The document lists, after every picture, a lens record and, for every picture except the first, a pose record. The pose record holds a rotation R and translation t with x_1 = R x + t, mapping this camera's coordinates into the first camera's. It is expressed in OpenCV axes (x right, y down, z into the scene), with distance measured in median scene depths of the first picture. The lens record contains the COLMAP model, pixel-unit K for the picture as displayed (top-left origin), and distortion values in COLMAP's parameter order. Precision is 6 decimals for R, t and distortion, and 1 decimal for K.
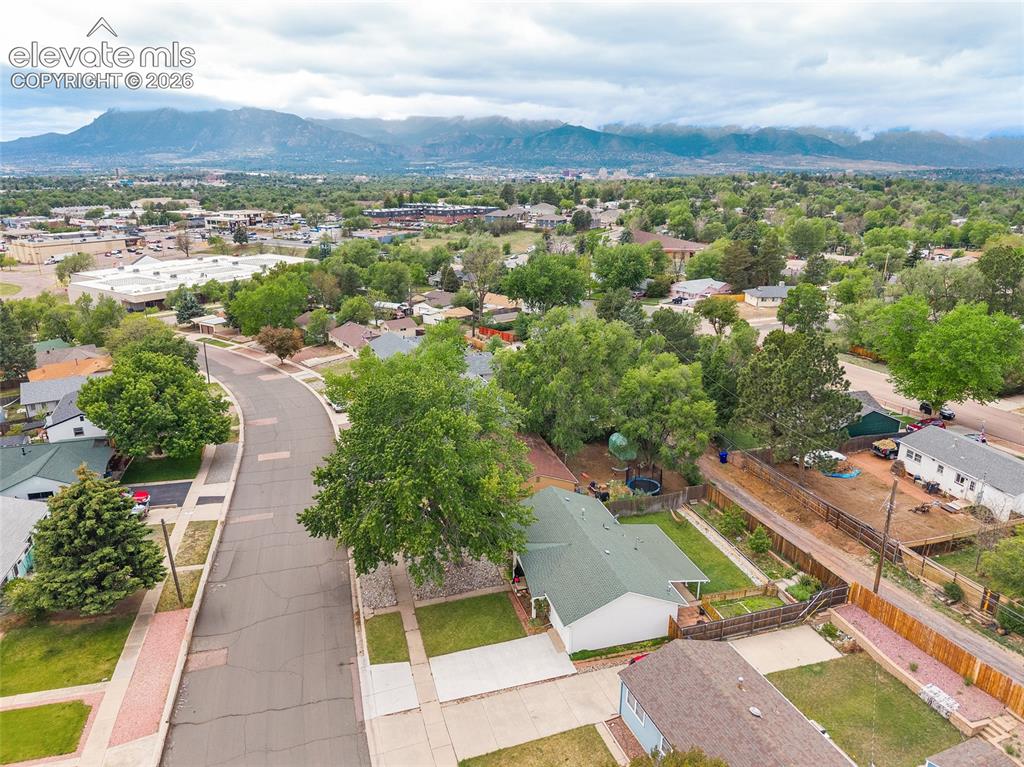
lens RADIAL K [[691.6, 0, 512.0], [0, 691.6, 383.5], [0, 0, 1]] dist [0.012950, -0.008276]
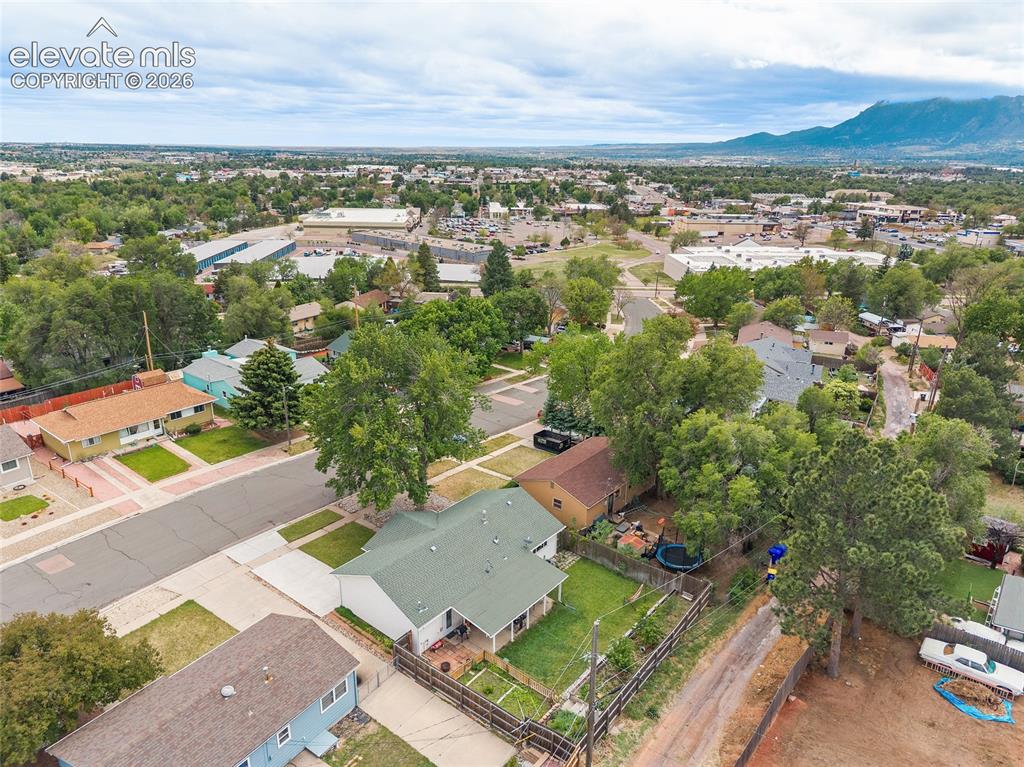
lens RADIAL K [[691.6, 0, 512.0], [0, 691.6, 383.5], [0, 0, 1]] dist [0.012950, -0.008276]
pose [[0.570430, 0.270390, -0.775564, 0.701696], [-0.262759, 0.954711, 0.139588, -0.109308], [0.778182, 0.124162, 0.615643, 0.370310]]
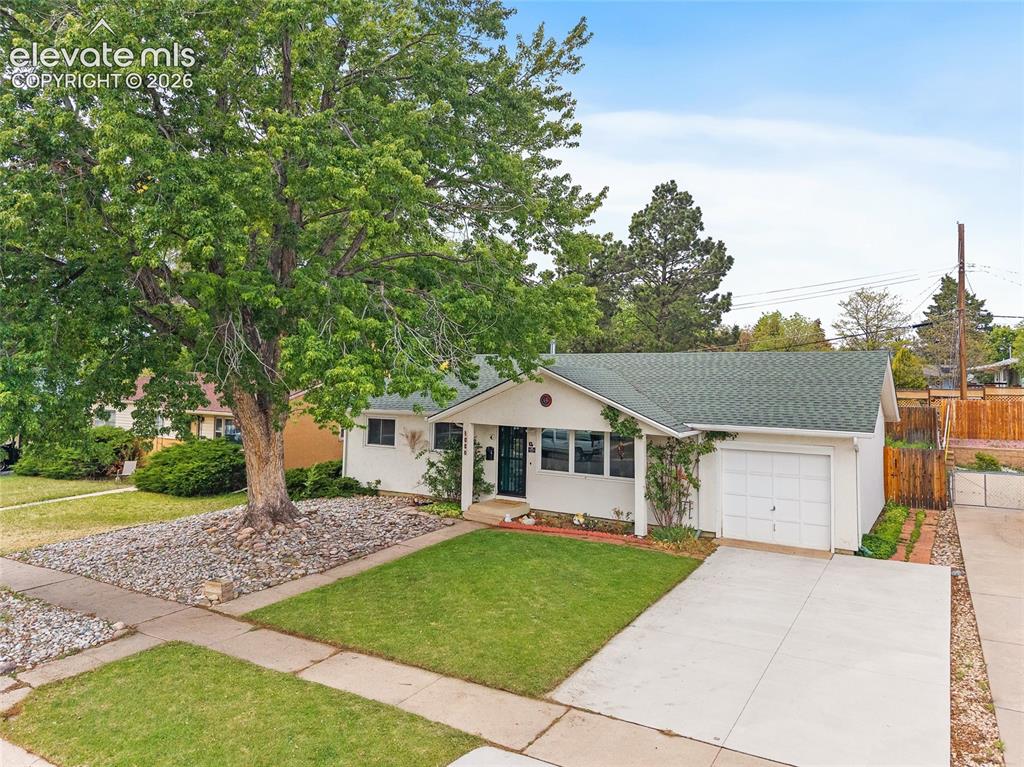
lens RADIAL K [[705.5, 0, 507.8], [0, 705.5, 337.9], [0, 0, 1]] dist [-0.000285, -0.004154]
pose [[0.736068, 0.053370, 0.674801, -0.188561], [0.195254, 0.937774, -0.287150, 0.261872], [-0.648136, 0.343120, 0.679844, 0.619120]]
